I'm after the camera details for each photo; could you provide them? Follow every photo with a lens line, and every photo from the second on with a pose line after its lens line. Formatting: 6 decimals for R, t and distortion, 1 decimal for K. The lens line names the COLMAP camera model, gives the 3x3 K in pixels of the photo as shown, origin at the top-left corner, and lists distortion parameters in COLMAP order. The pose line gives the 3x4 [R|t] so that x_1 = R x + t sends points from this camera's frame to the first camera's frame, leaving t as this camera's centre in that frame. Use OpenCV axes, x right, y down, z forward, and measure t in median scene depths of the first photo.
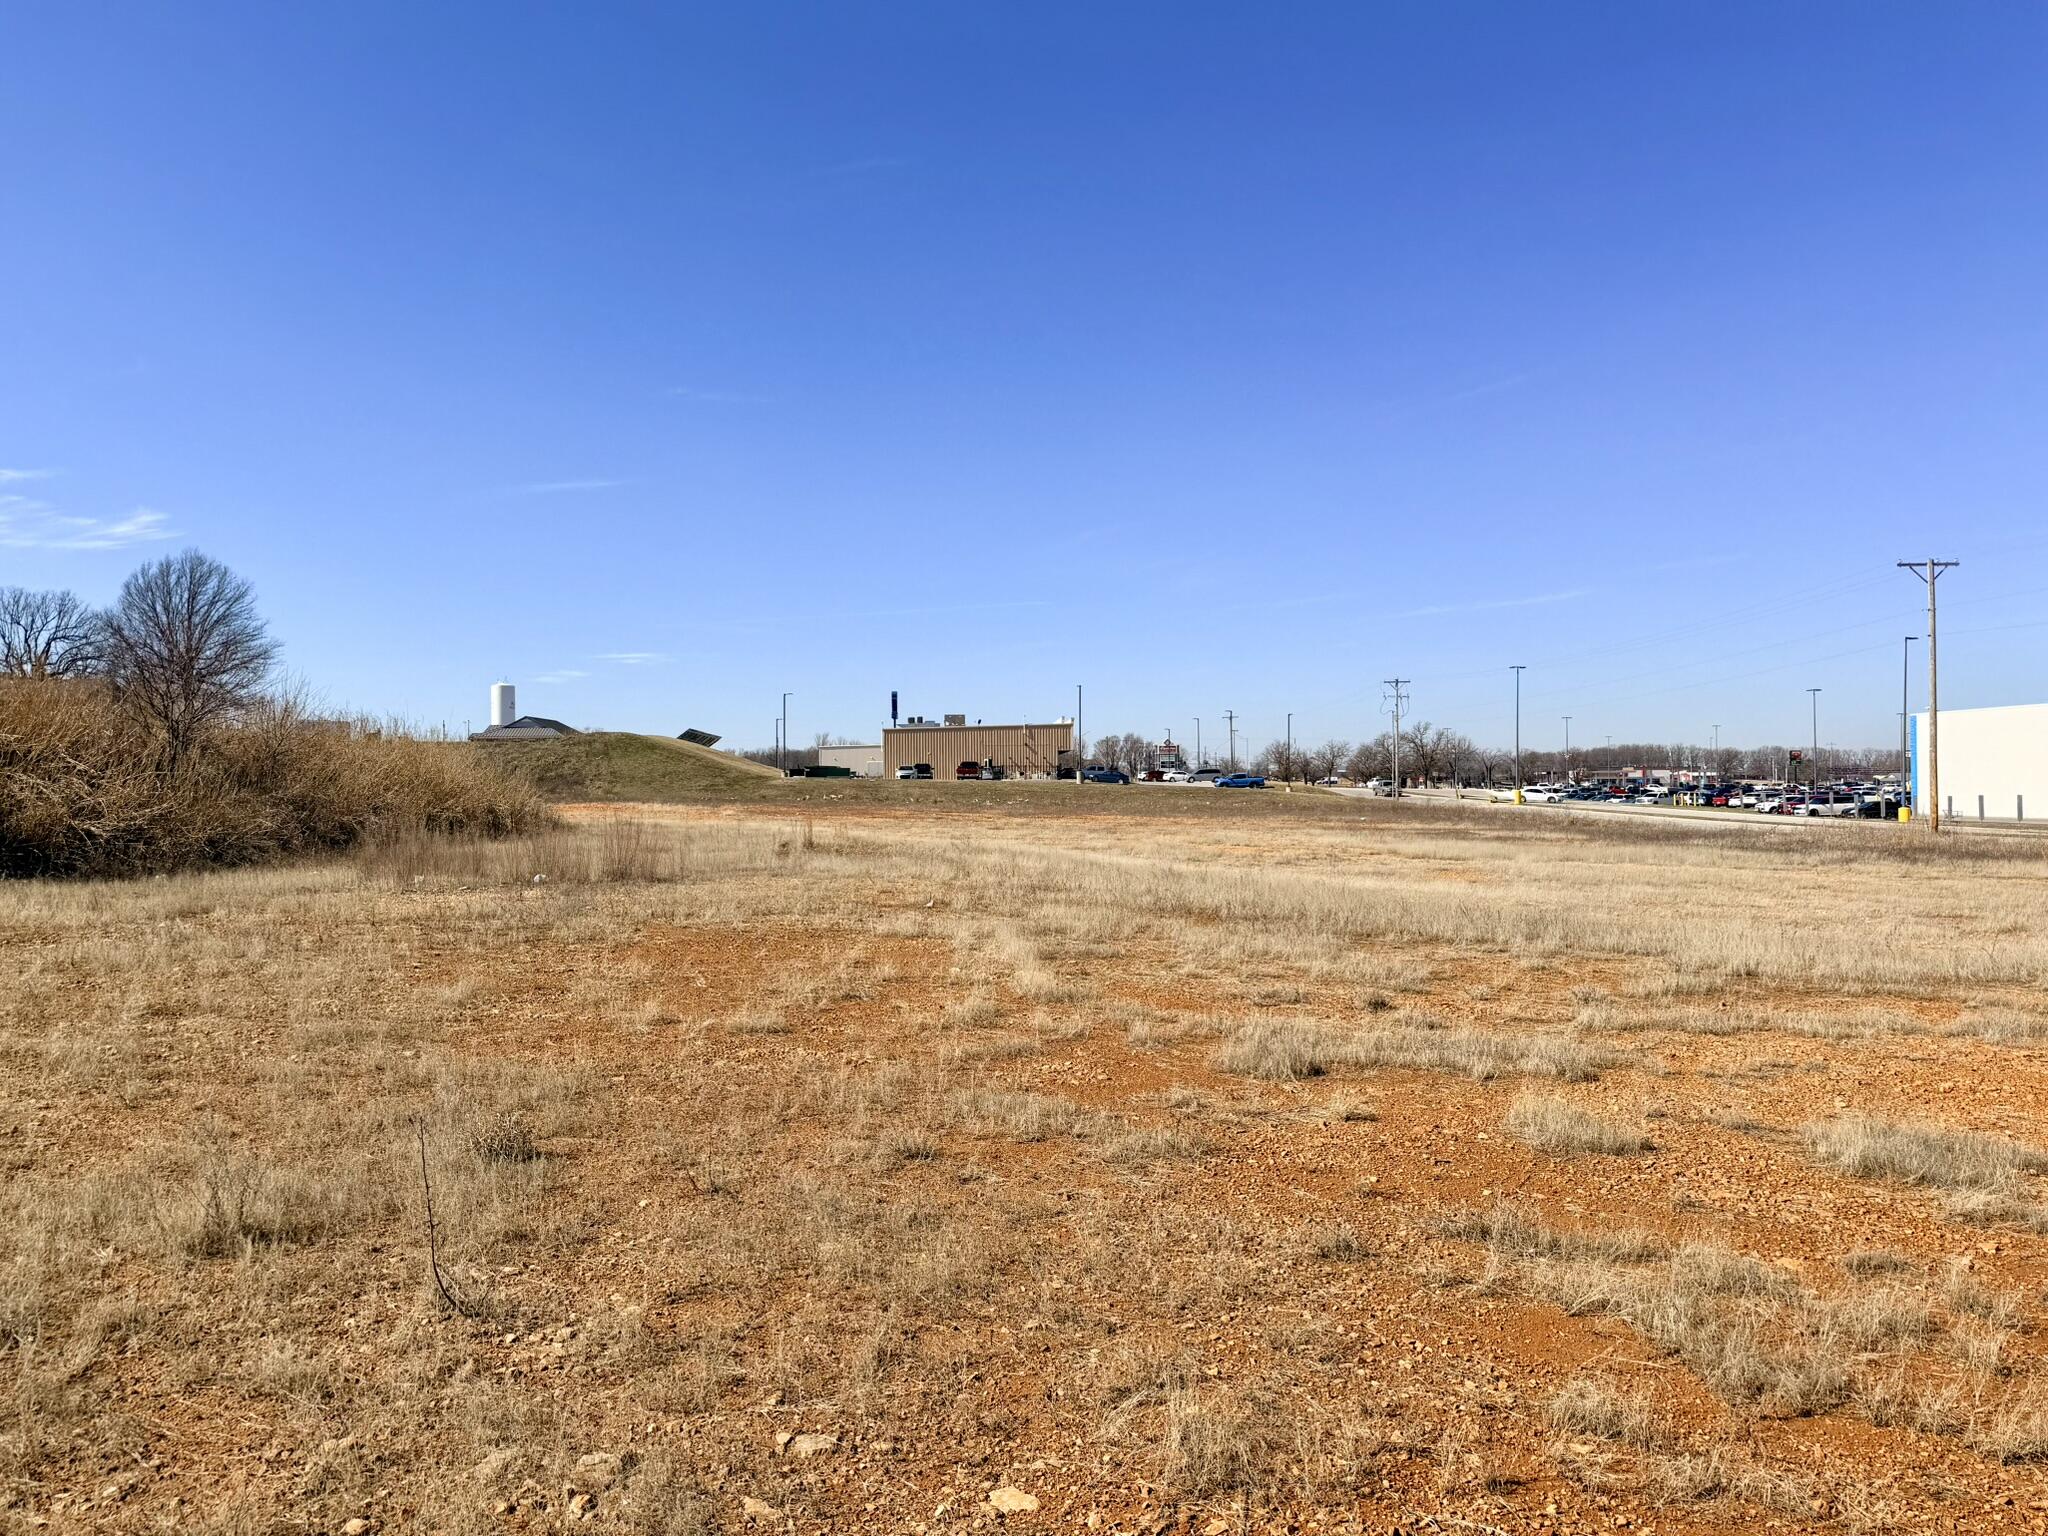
lens RADIAL K [[1422.3, 0, 1021.0], [0, 1422.3, 767.5], [0, 0, 1]] dist [0.032326, -0.036936]
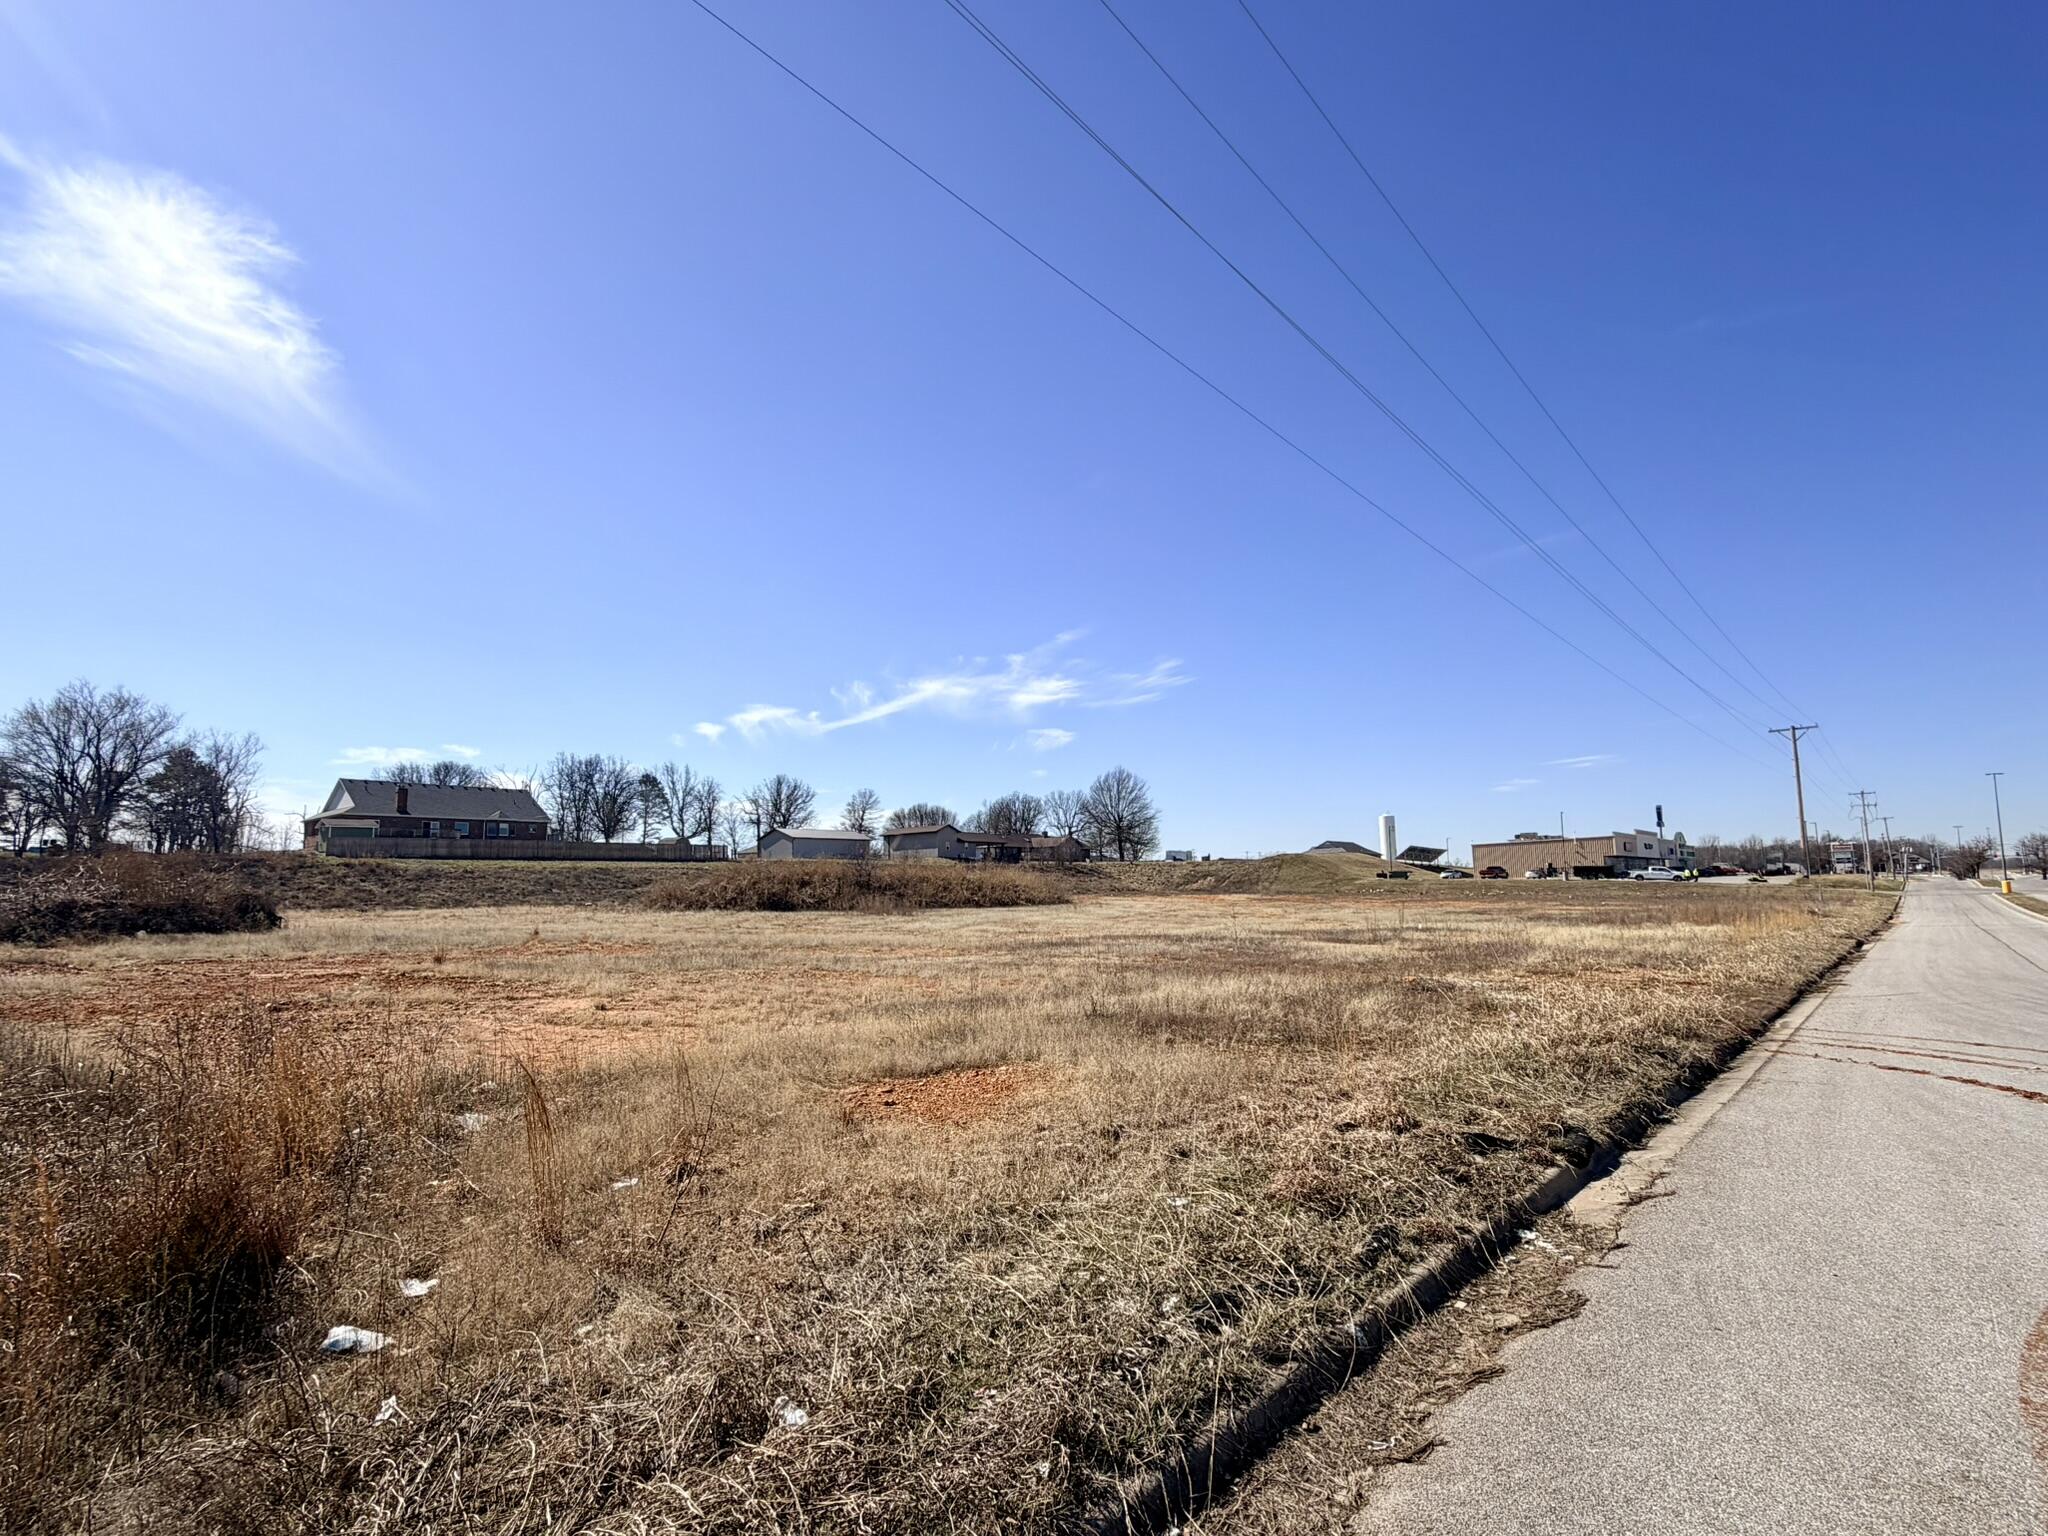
lens RADIAL K [[1028.5, 0, 1031.7], [0, 1028.5, 776.3], [0, 0, 1]] dist [0.002018, -0.000897]
pose [[0.725066, -0.080460, -0.683963, 0.312493], [0.018956, 0.995107, -0.096967, -0.002102], [0.688418, 0.057343, 0.723044, -0.121984]]
